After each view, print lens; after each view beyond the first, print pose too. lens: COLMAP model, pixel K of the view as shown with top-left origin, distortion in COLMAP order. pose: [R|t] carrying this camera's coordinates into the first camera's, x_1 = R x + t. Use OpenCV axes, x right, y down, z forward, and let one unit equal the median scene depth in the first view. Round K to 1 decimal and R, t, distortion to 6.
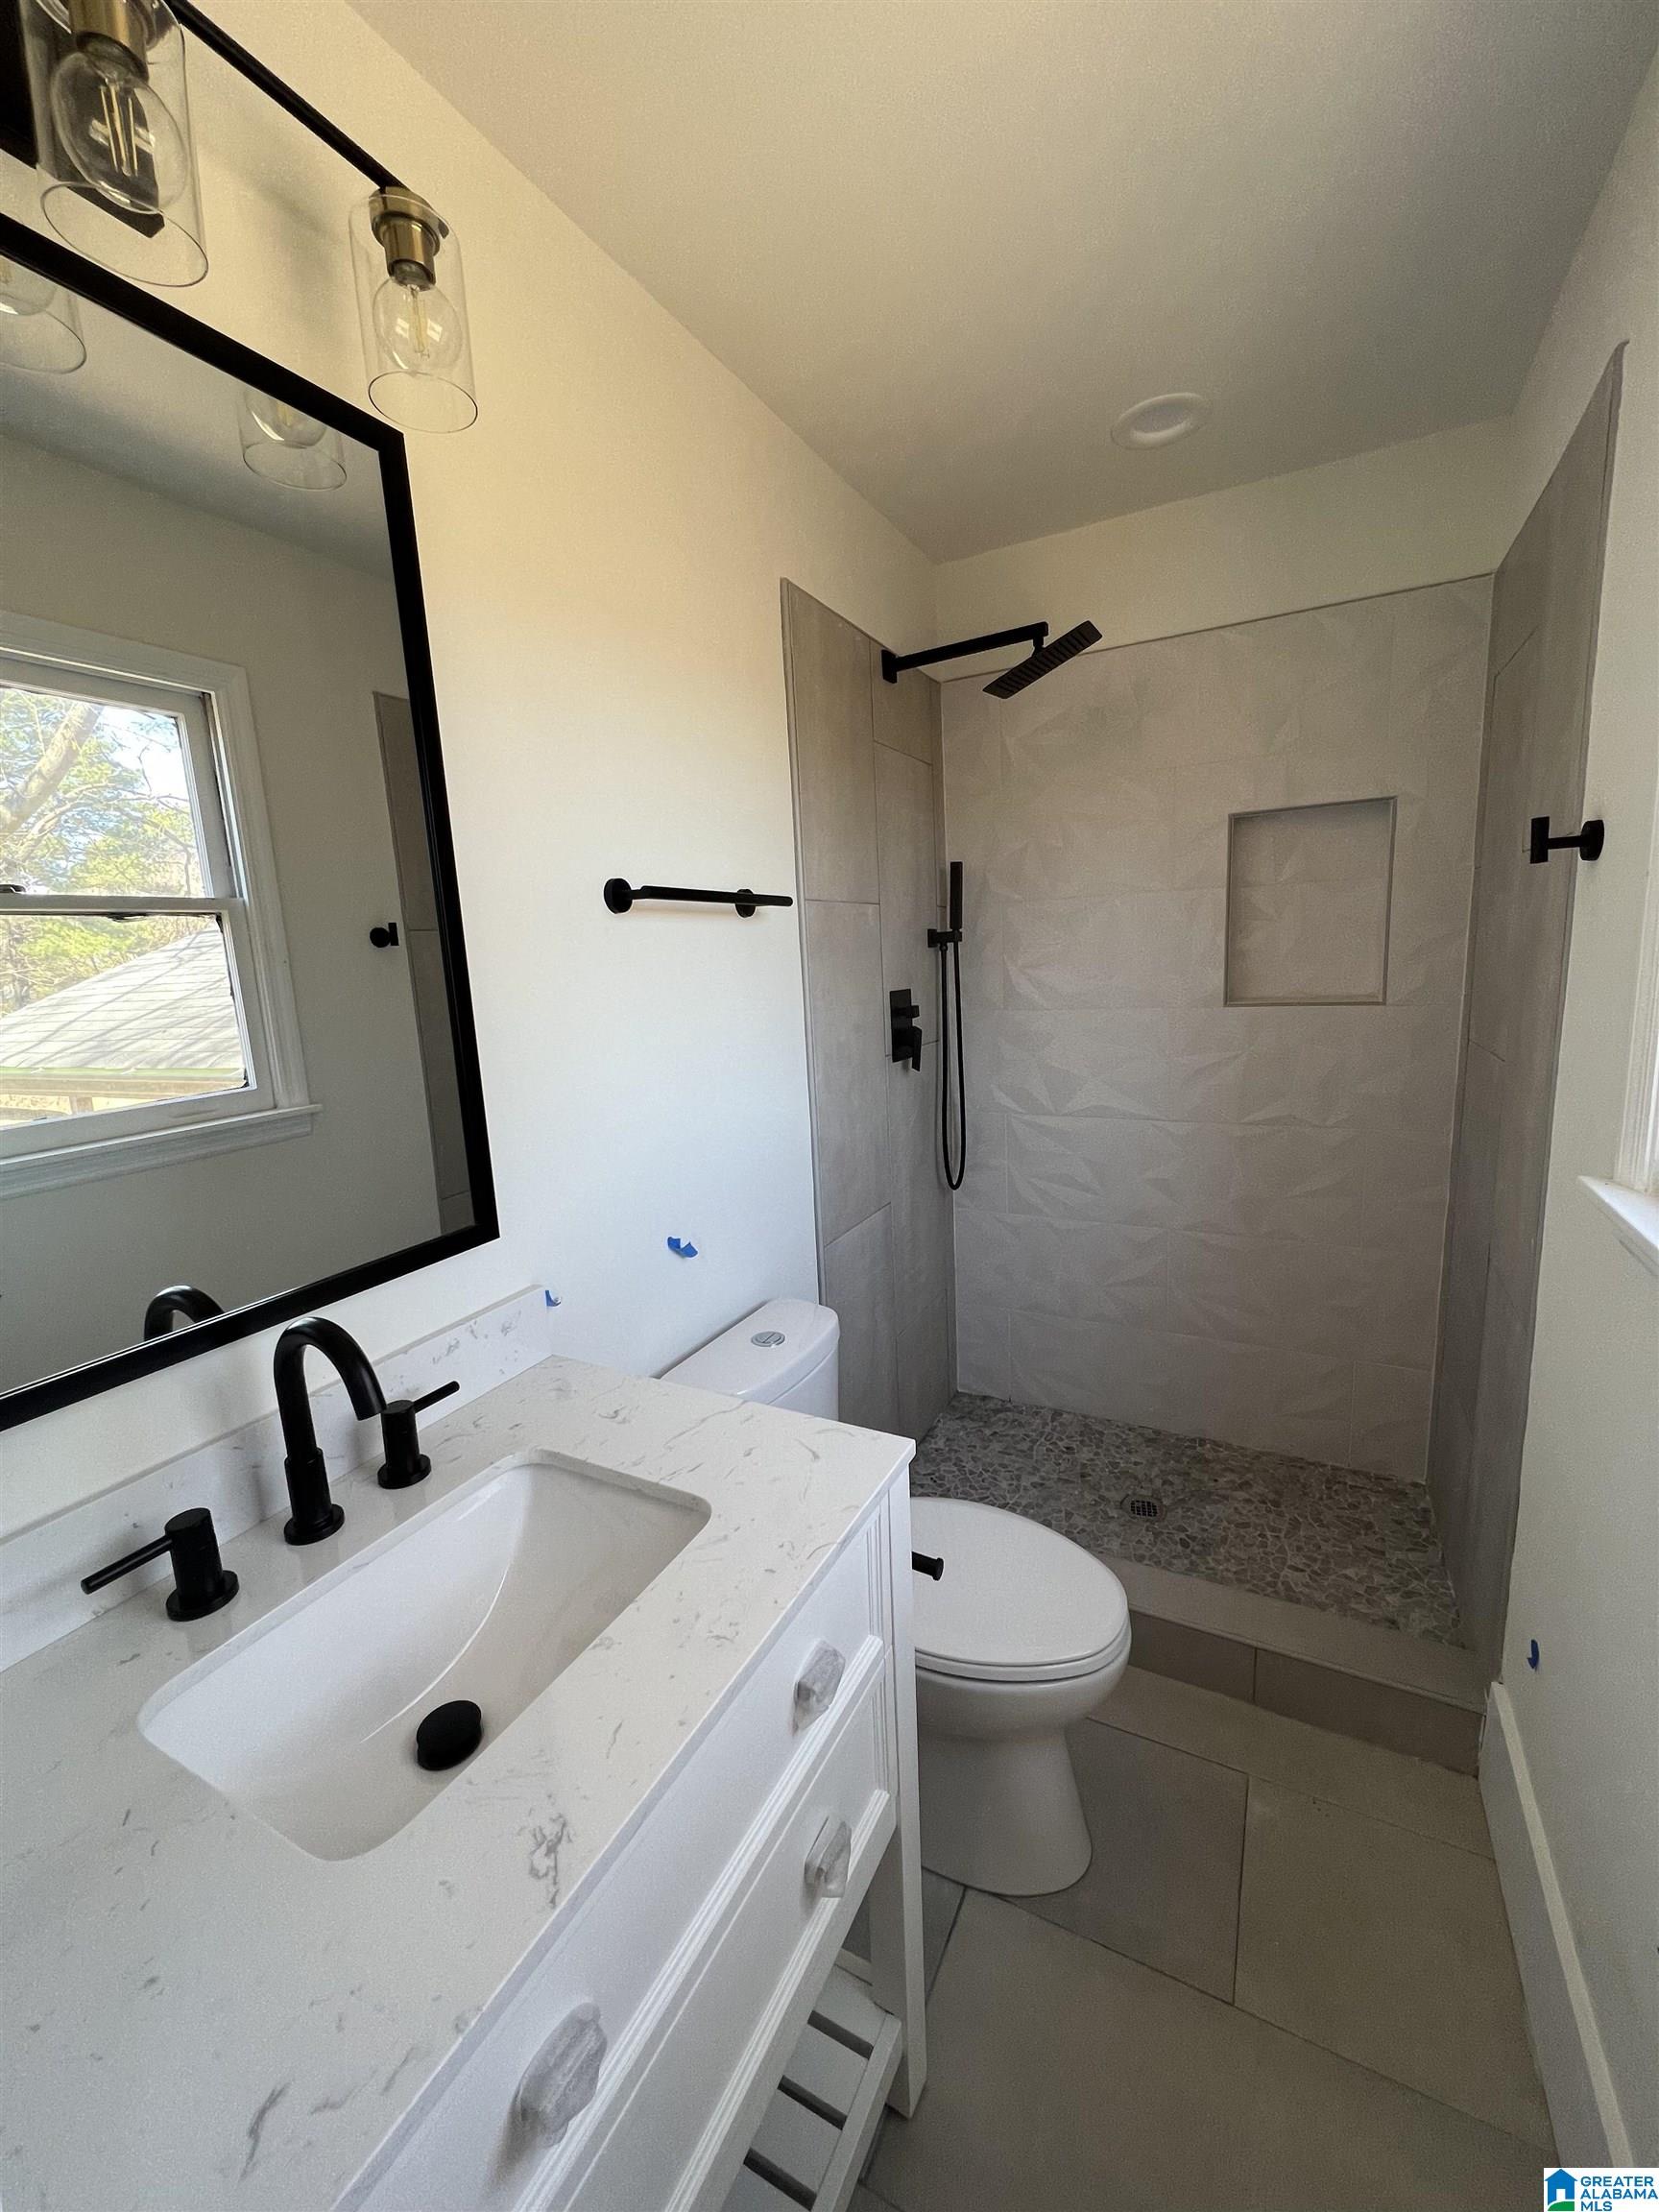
lens RADIAL K [[884.1, 0, 837.1], [0, 884.1, 1101.0], [0, 0, 1]] dist [0.000699, -0.000411]
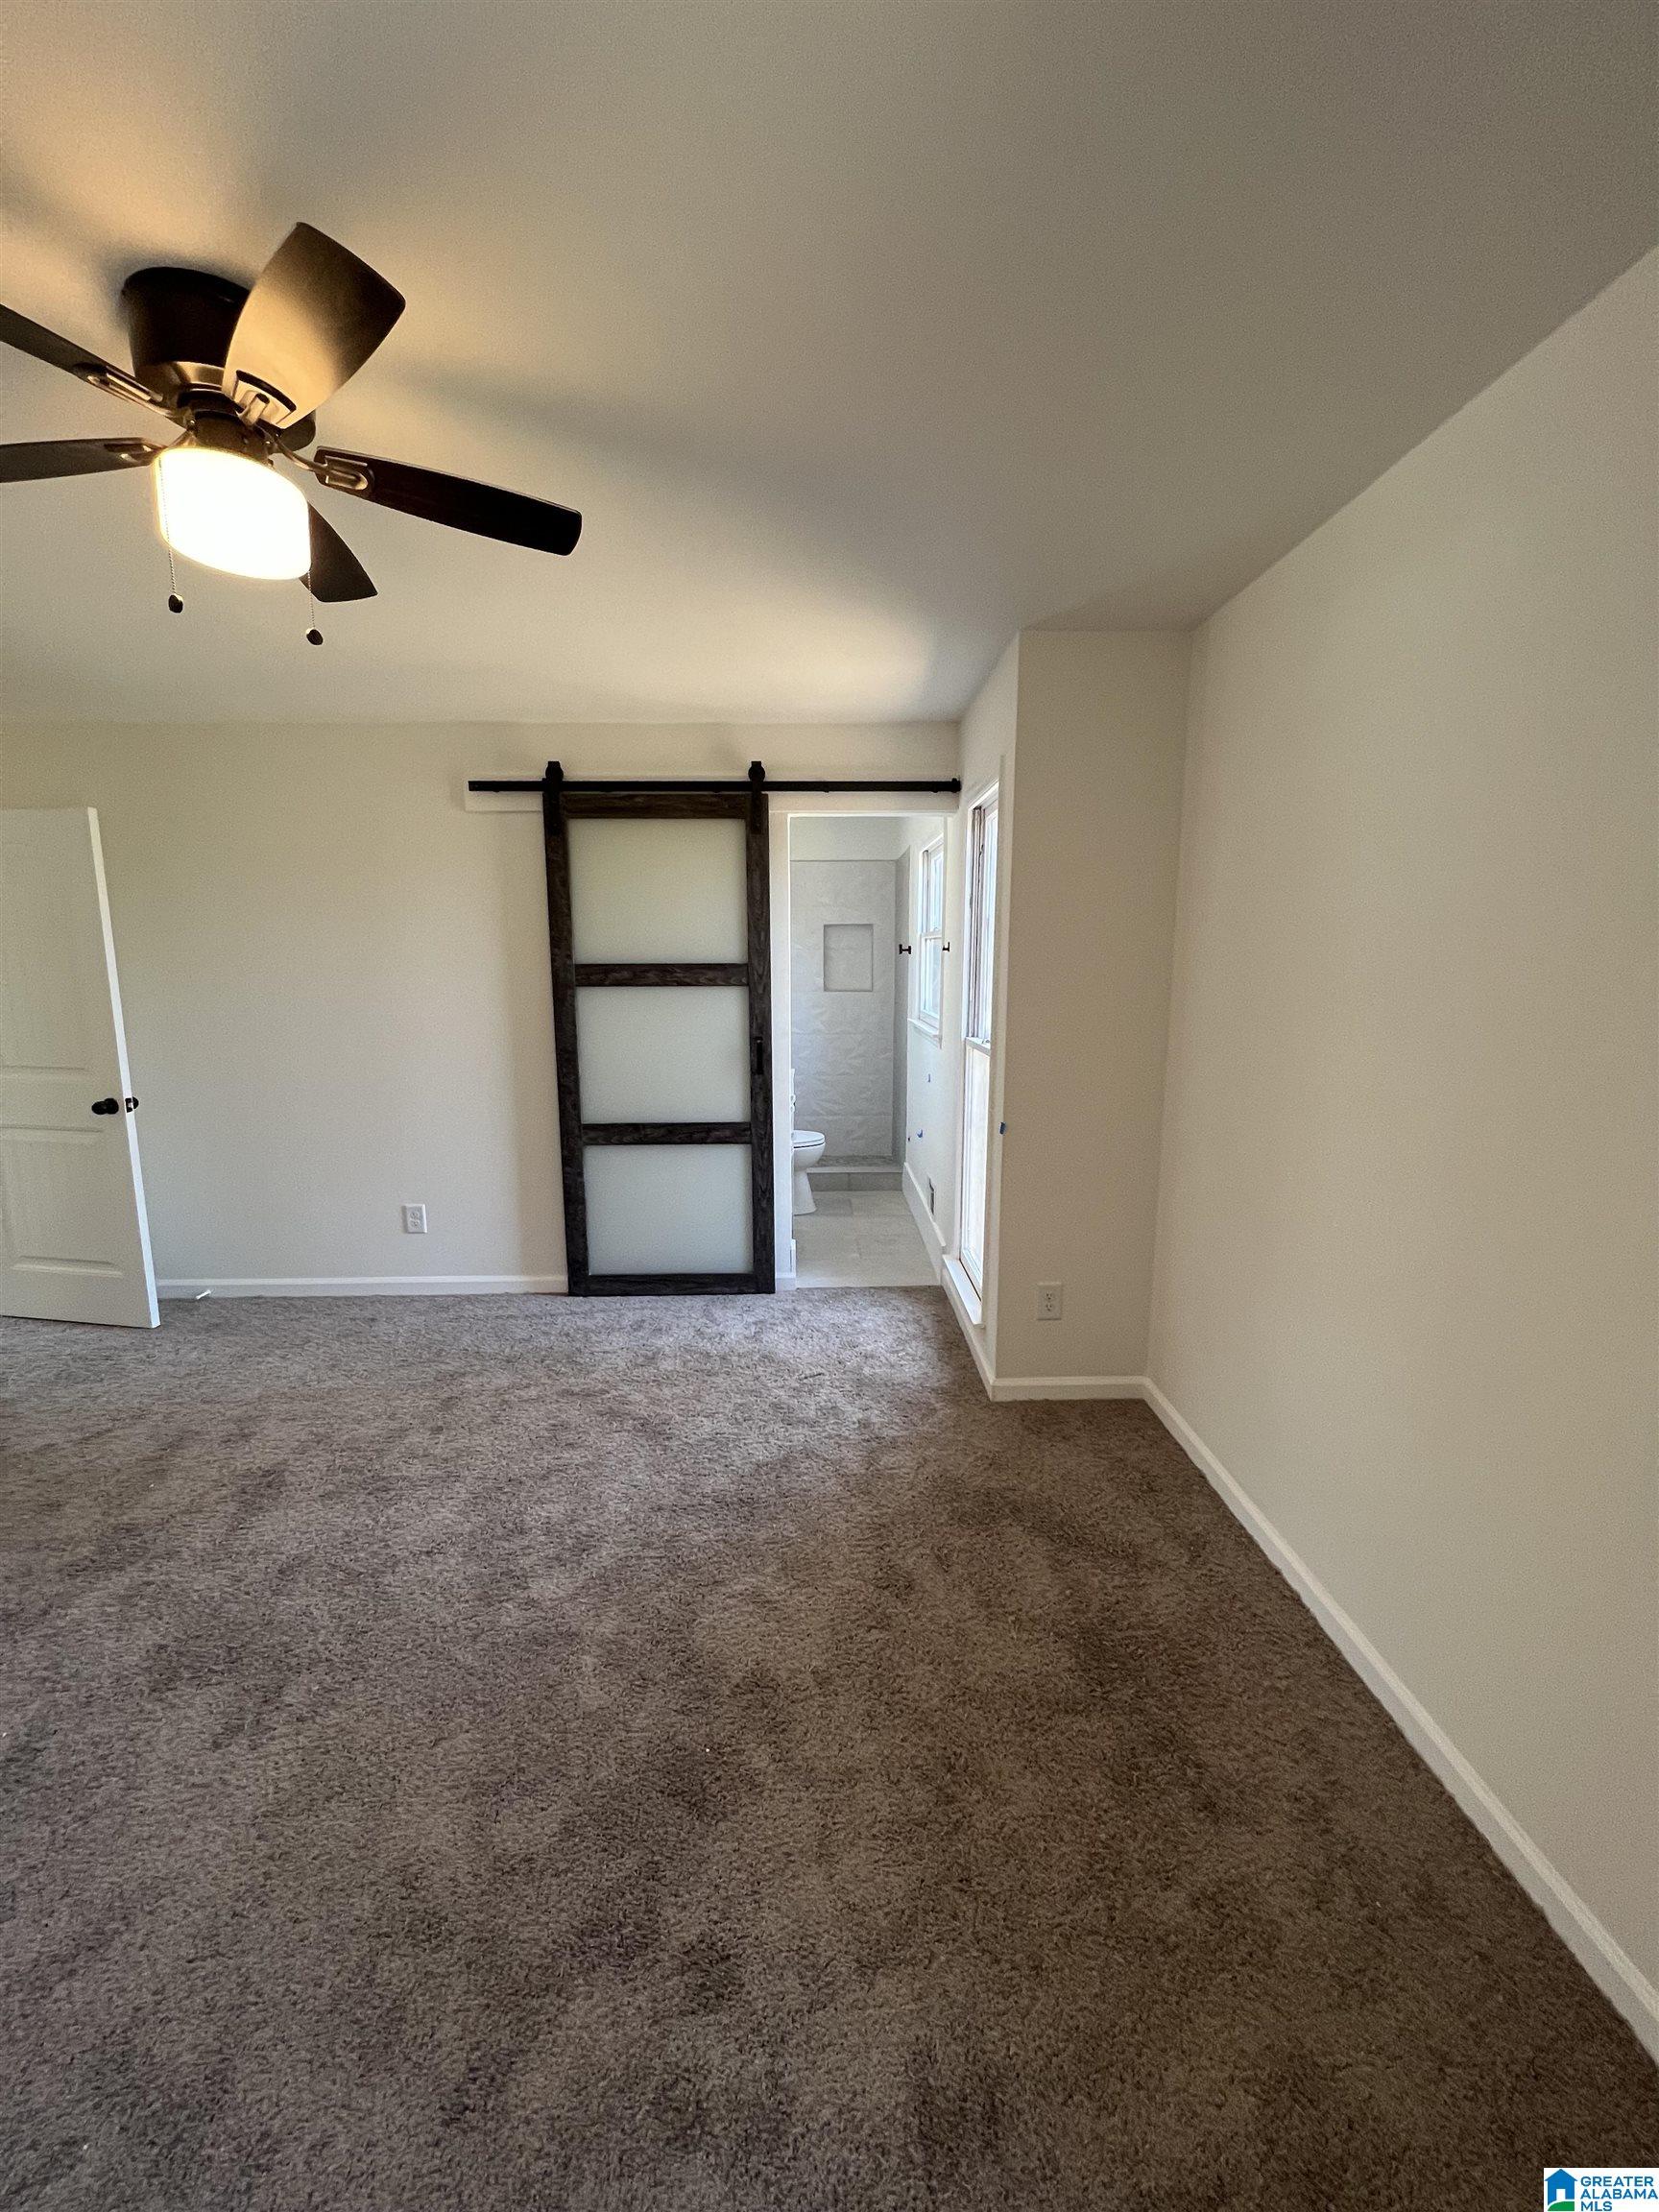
lens RADIAL K [[884.1, 0, 825.9], [0, 884.1, 1106.1], [0, 0, 1]] dist [0.000699, -0.000411]
pose [[0.875596, -0.024649, 0.482414, -0.879348], [0.035180, 0.999299, -0.012794, 0.279496], [-0.481761, 0.028174, 0.875850, -1.388347]]
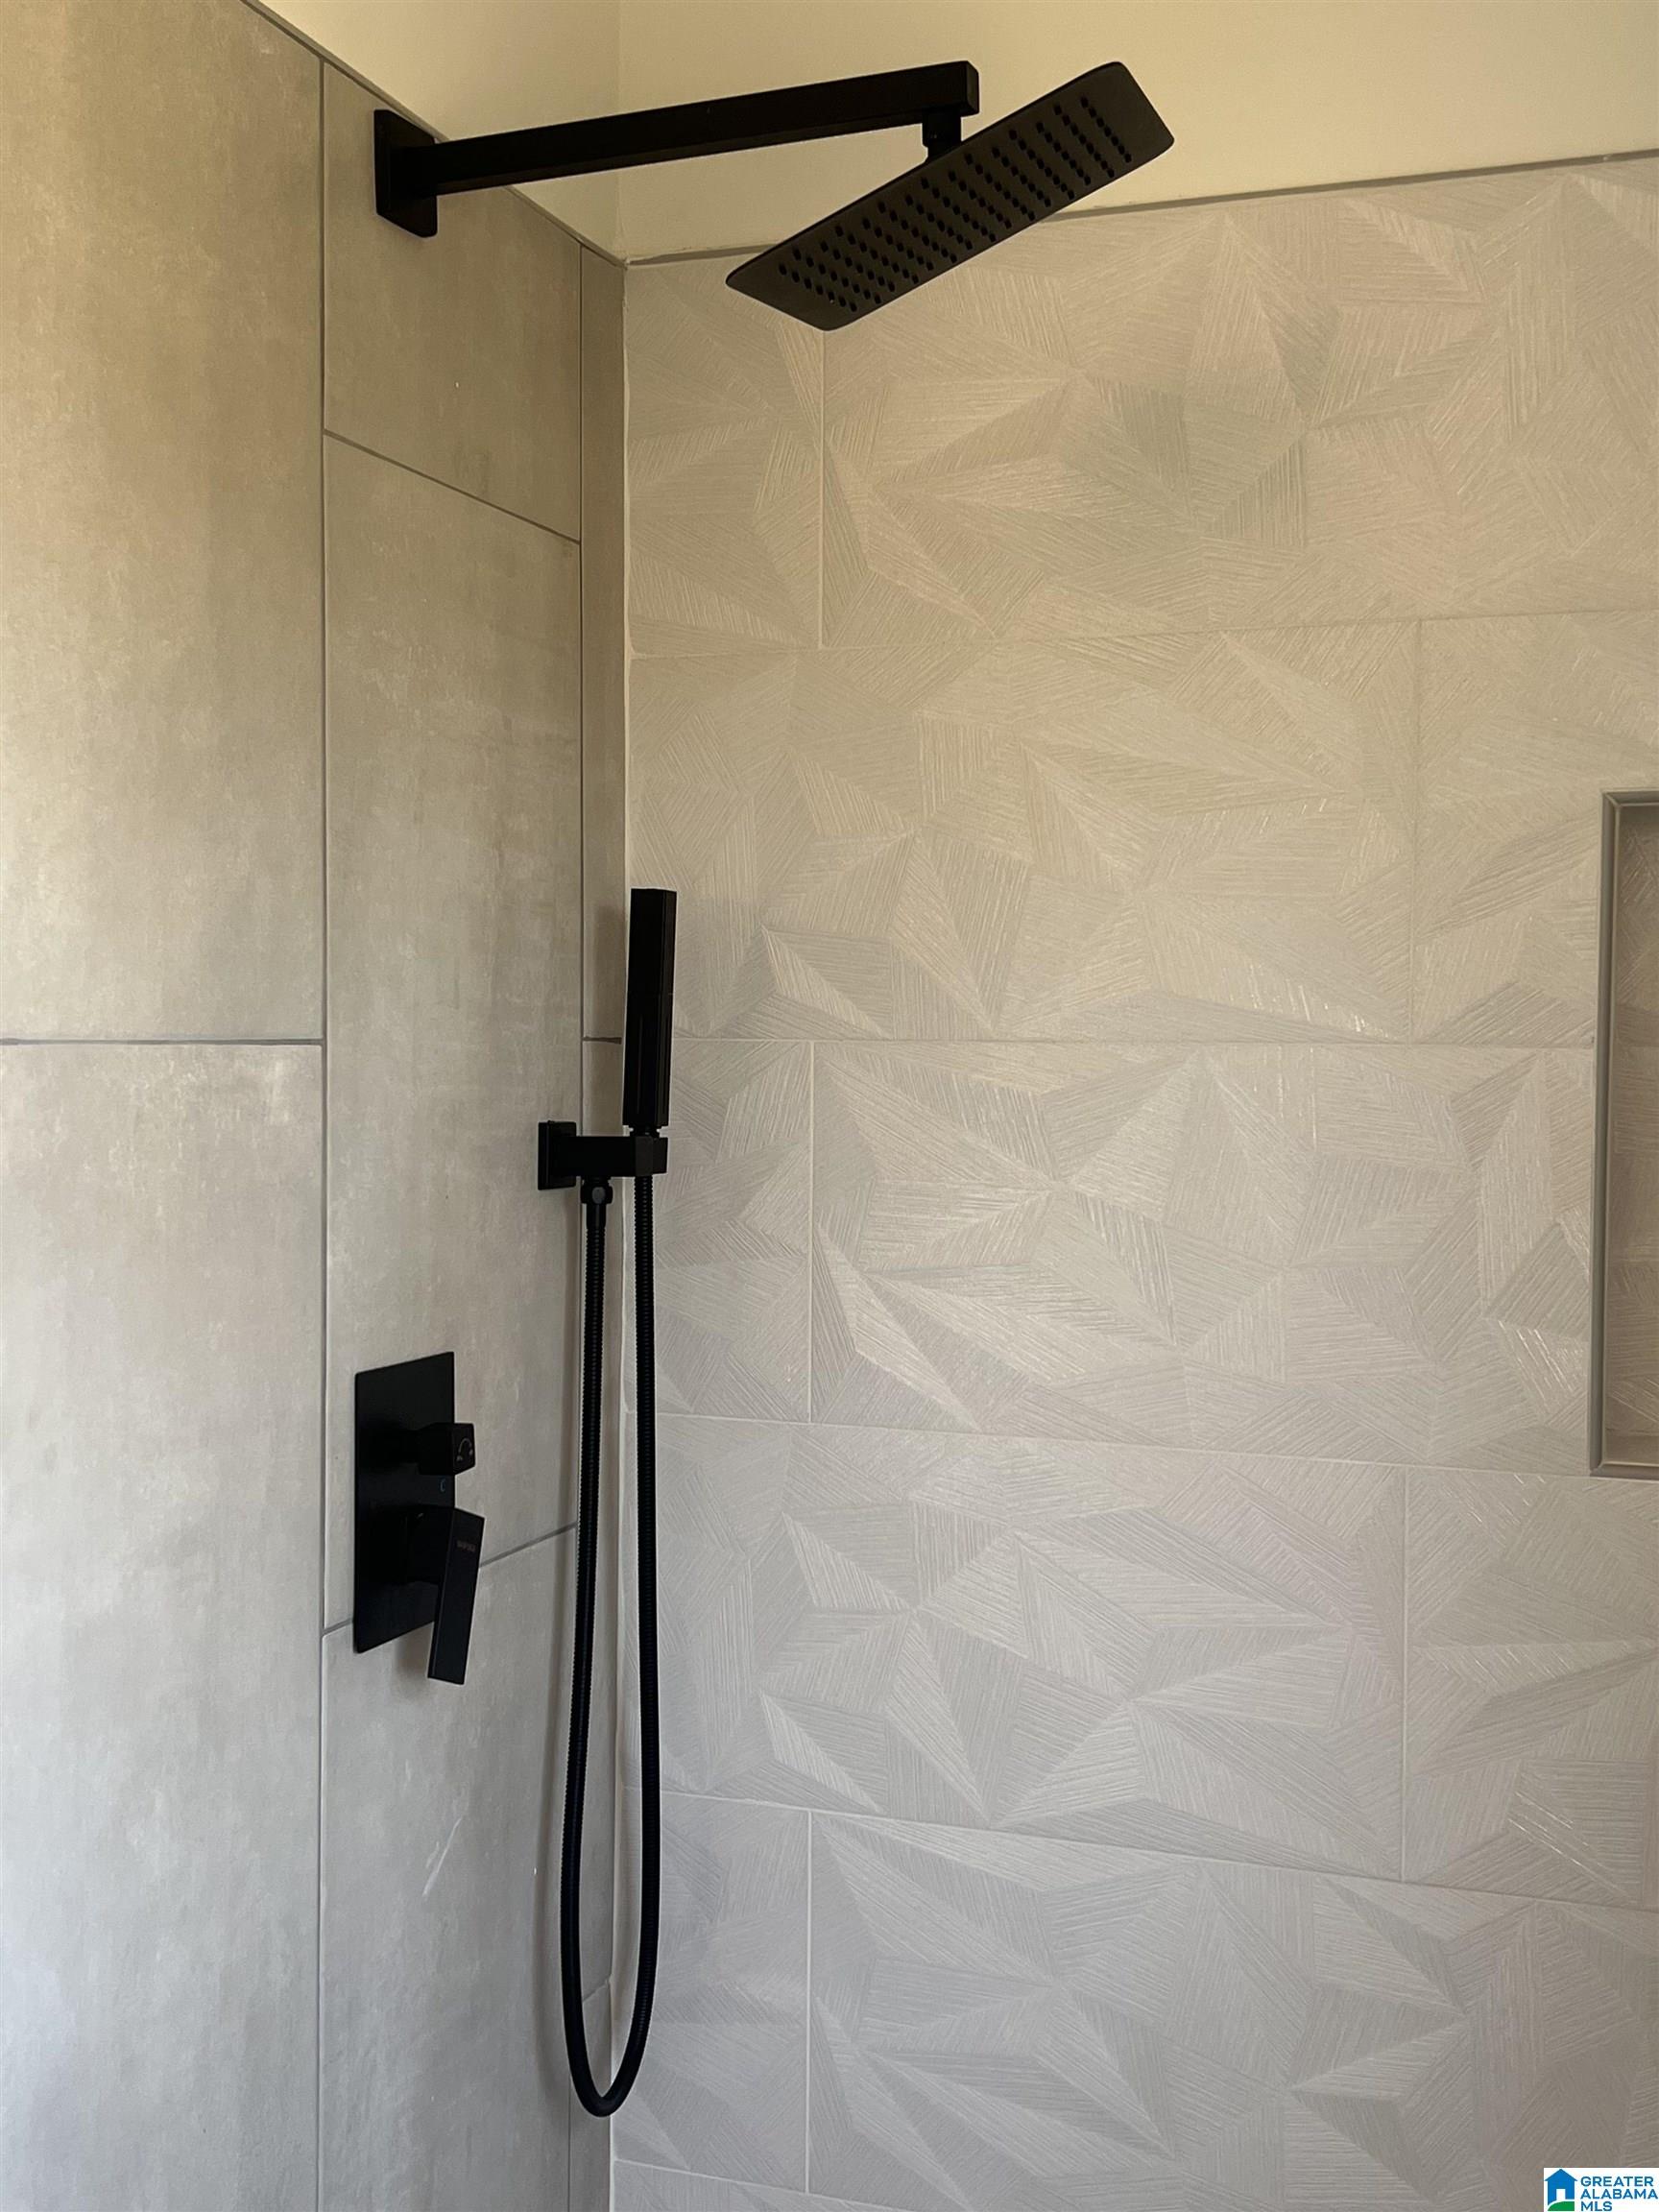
lens RADIAL K [[2475.0, 0, 825.5], [0, 2475.0, 1107.7], [0, 0, 1]] dist [0.094645, 0.000000]
pose [[0.989258, 0.051953, 0.136637, 0.088246], [-0.033348, 0.990273, -0.135086, -0.103389], [-0.142326, 0.129079, 0.981367, 0.250636]]
